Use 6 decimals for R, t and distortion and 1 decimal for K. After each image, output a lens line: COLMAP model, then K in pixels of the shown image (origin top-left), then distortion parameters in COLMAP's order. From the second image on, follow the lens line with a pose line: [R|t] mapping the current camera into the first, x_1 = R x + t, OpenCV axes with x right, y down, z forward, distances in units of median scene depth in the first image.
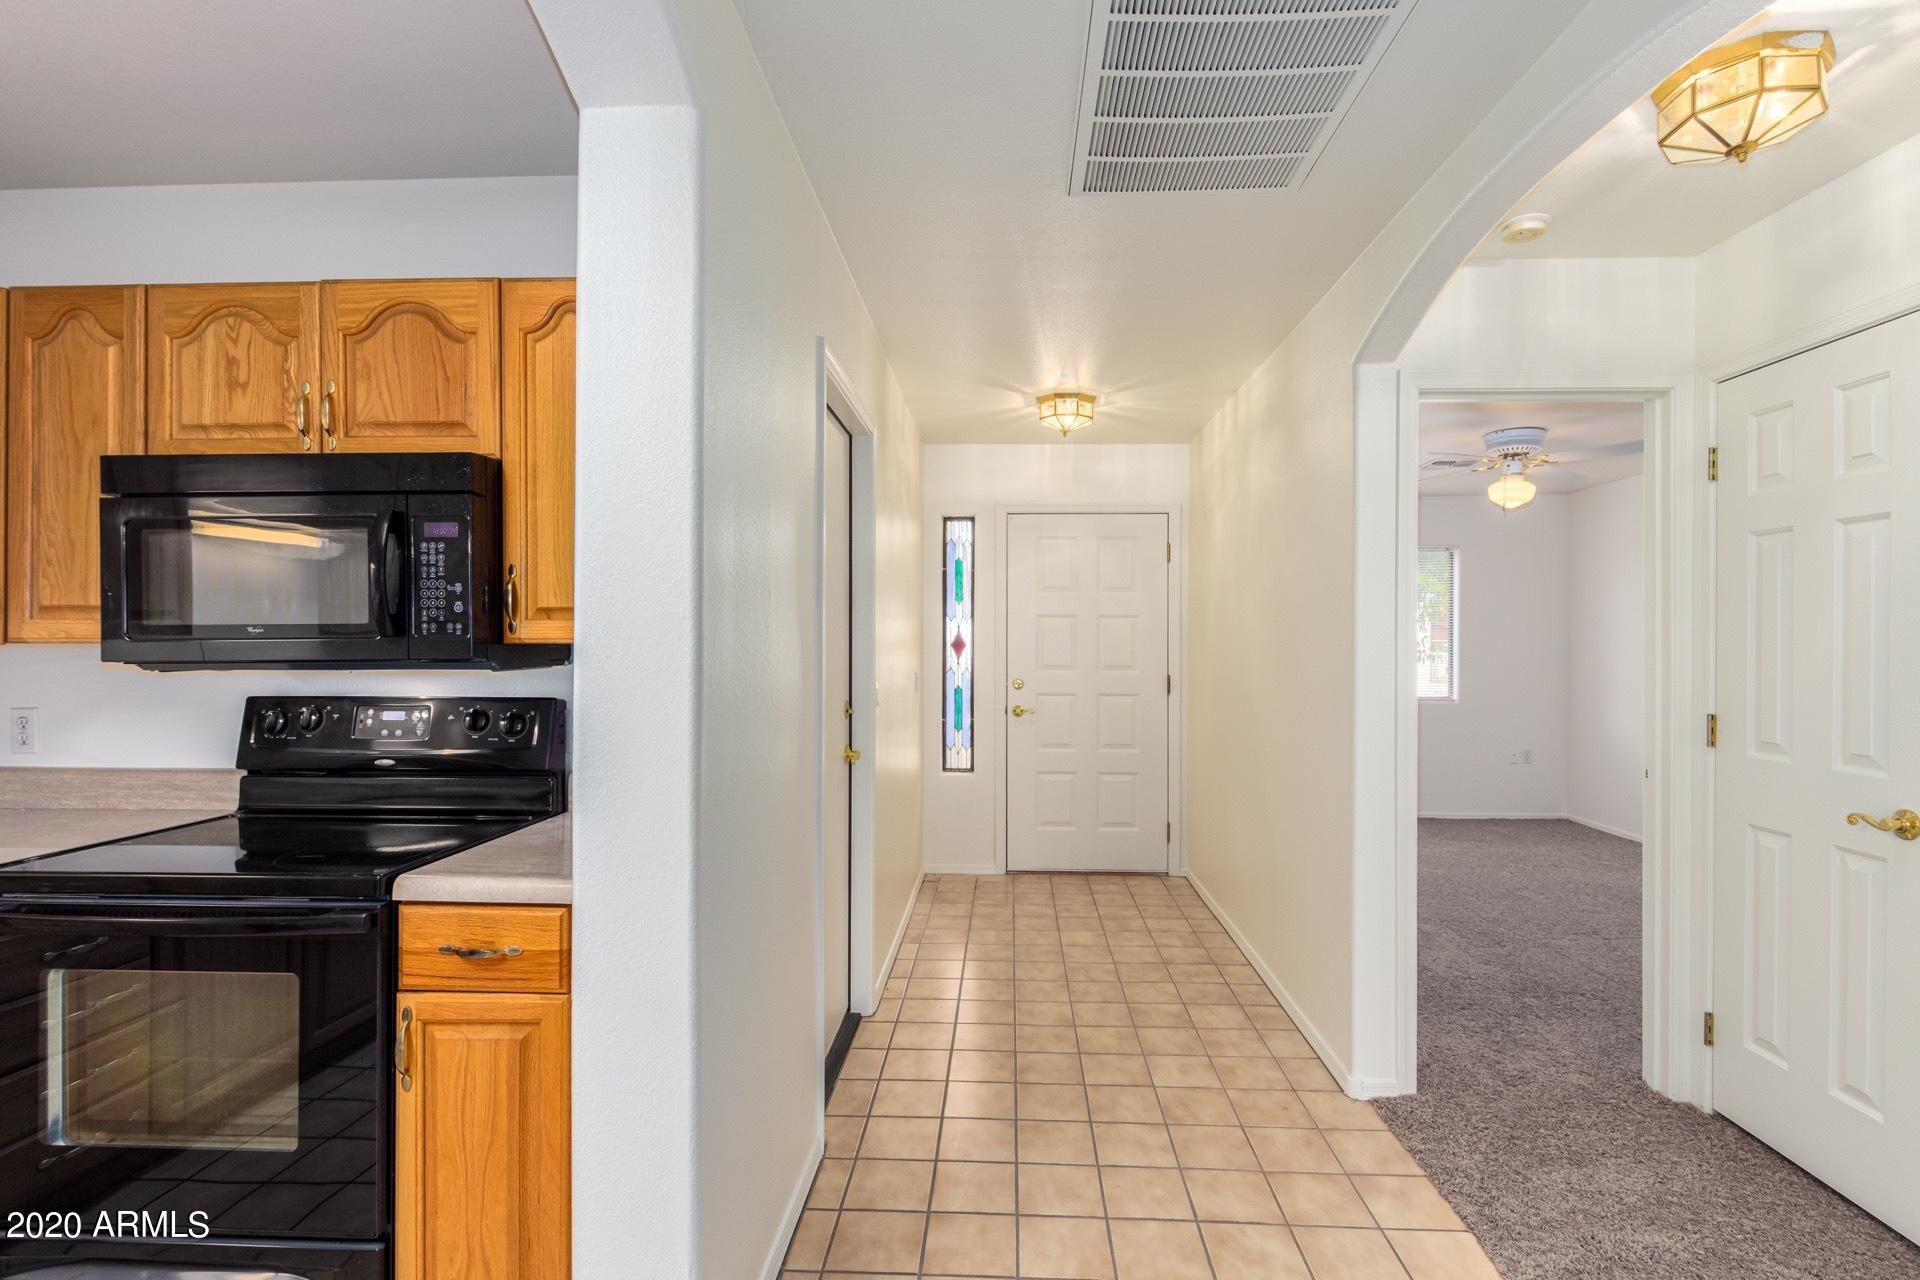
lens RADIAL K [[893.6, 0, 967.9], [0, 893.6, 647.3], [0, 0, 1]] dist [0.001415, 0.000005]
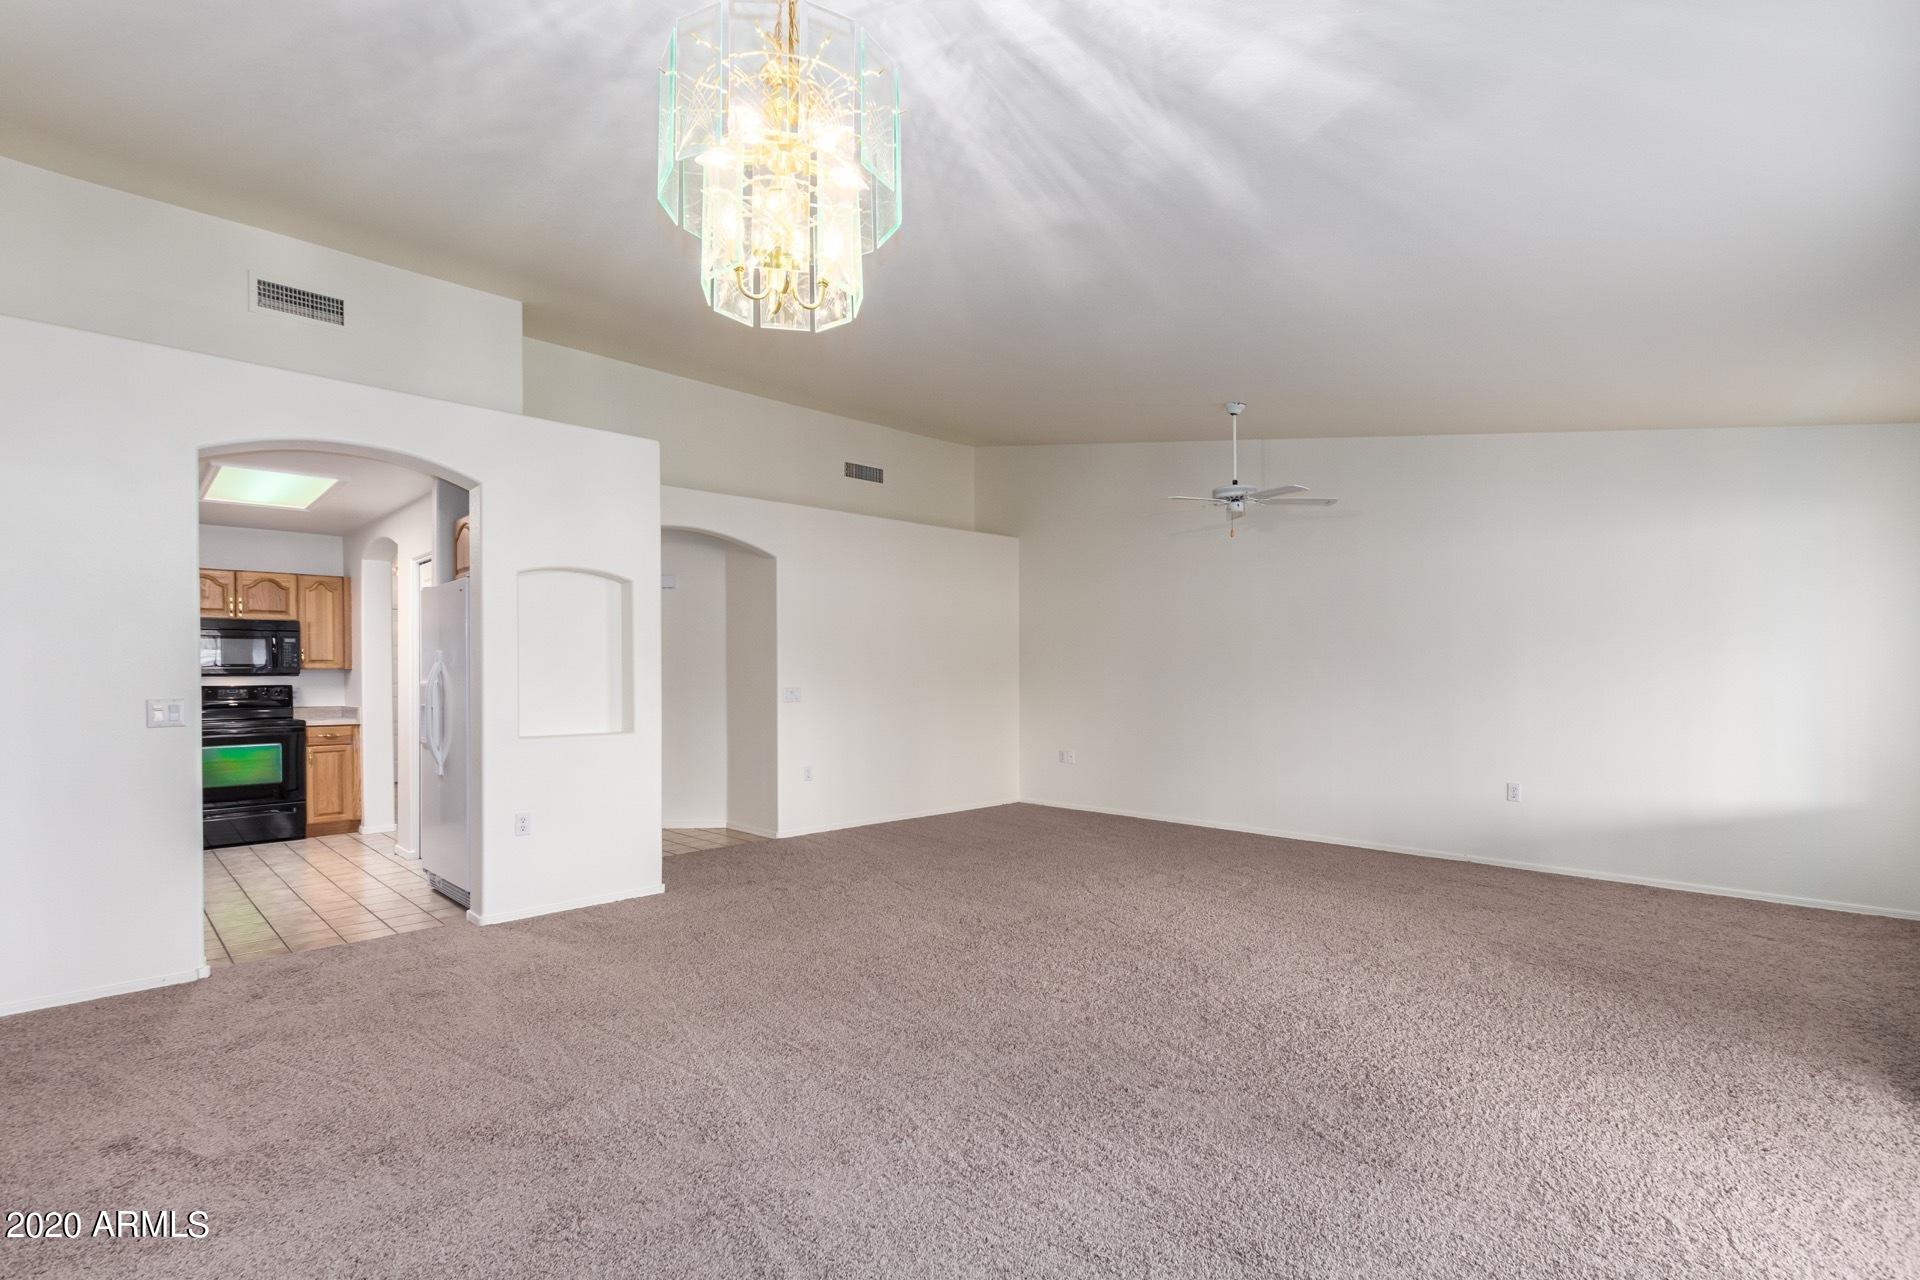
lens RADIAL K [[881.2, 0, 963.9], [0, 881.2, 671.6], [0, 0, 1]] dist [0.015418, 0.000127]
pose [[0.682244, -0.004517, 0.731111, -1.383175], [0.008137, 0.999966, -0.001415, 0.035789], [-0.731079, 0.006915, 0.682258, -3.748092]]
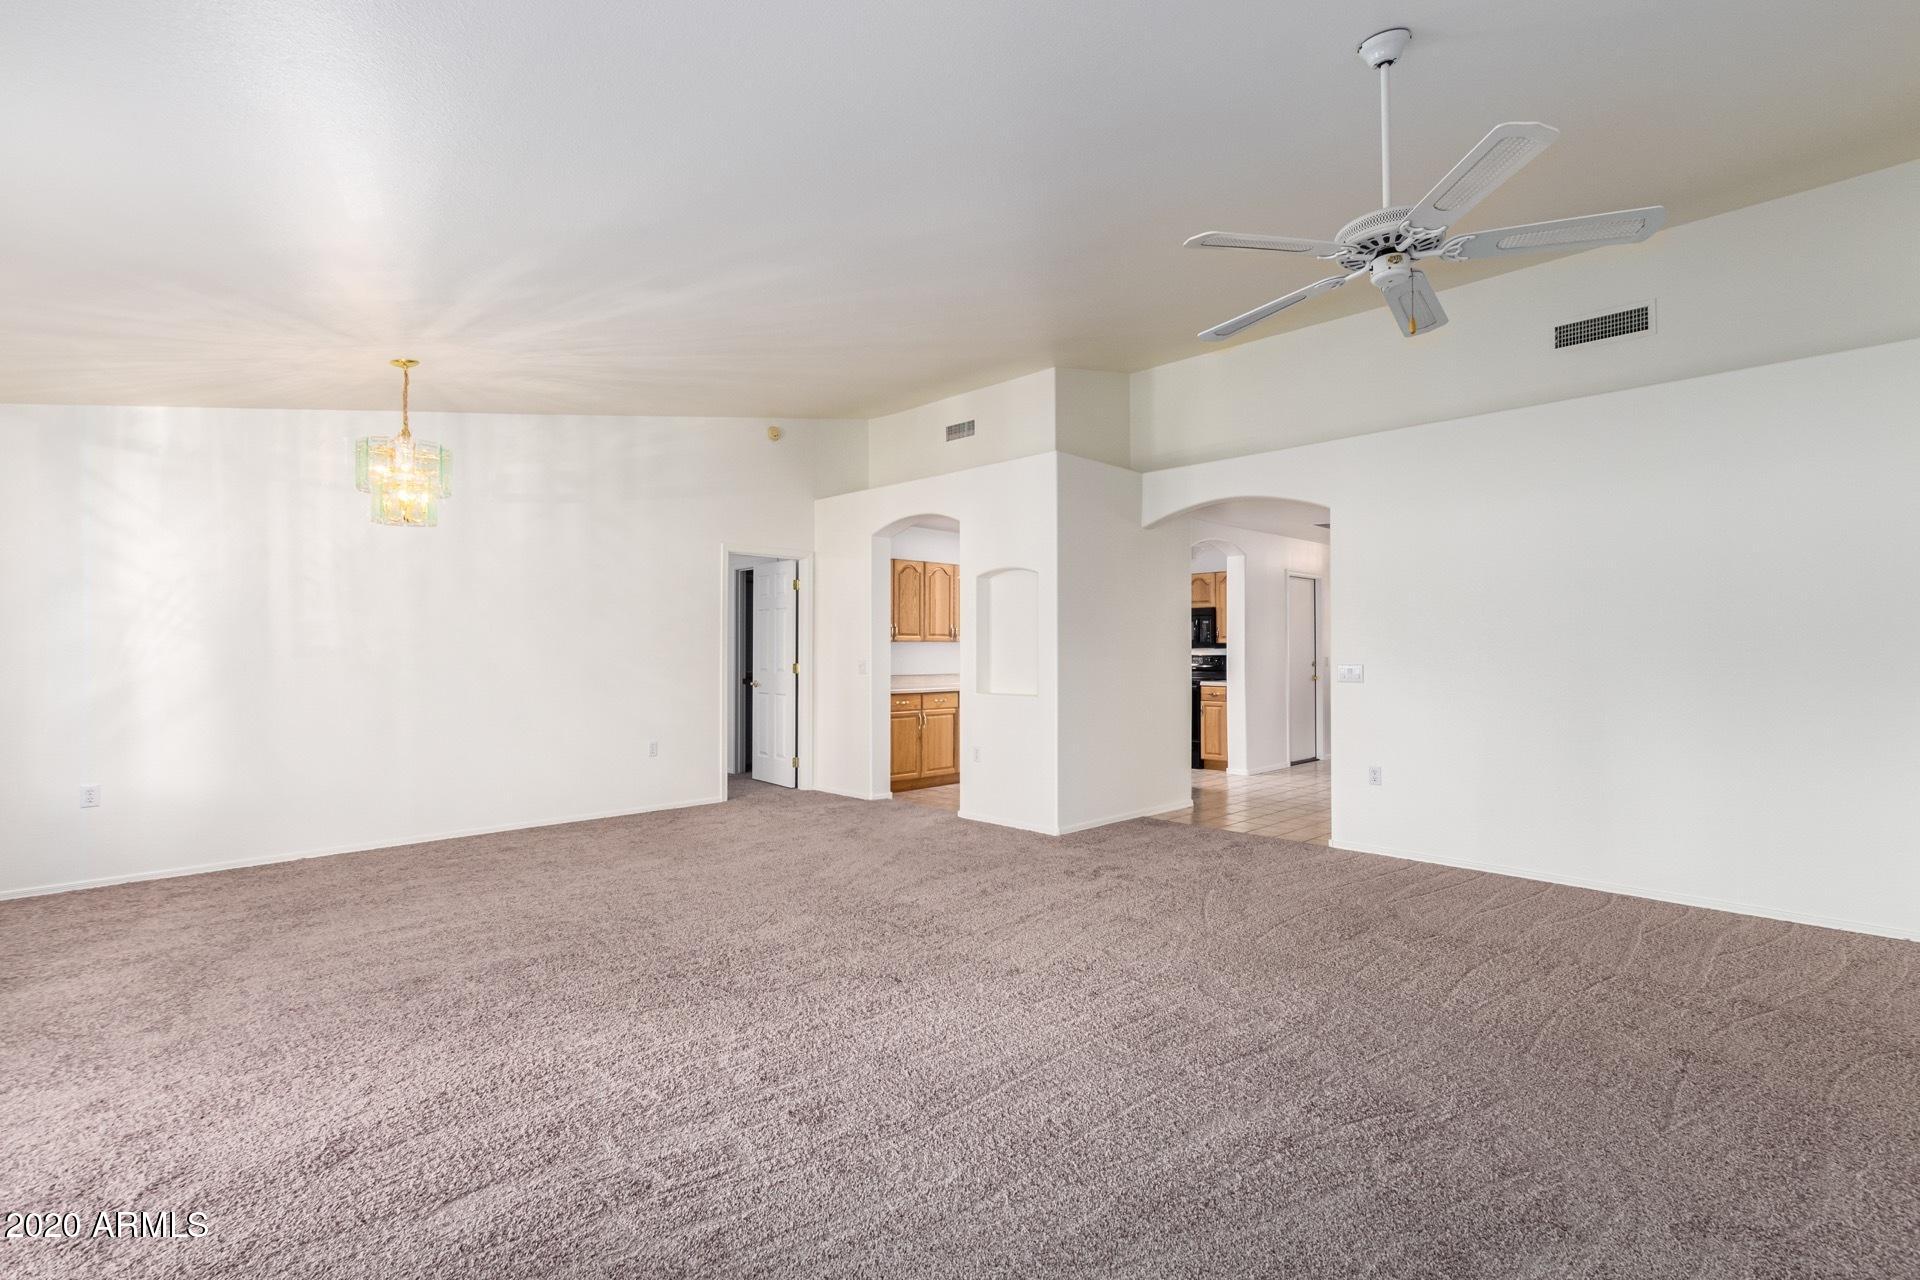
lens RADIAL K [[882.2, 0, 960.0], [0, 882.2, 640.0], [0, 0, 1]] dist [0.001330, 0.000201]
pose [[0.720074, -0.006150, -0.693870, 1.976488], [-0.001833, 0.999940, -0.010765, 0.036172], [0.693894, 0.009024, 0.720020, -3.743480]]
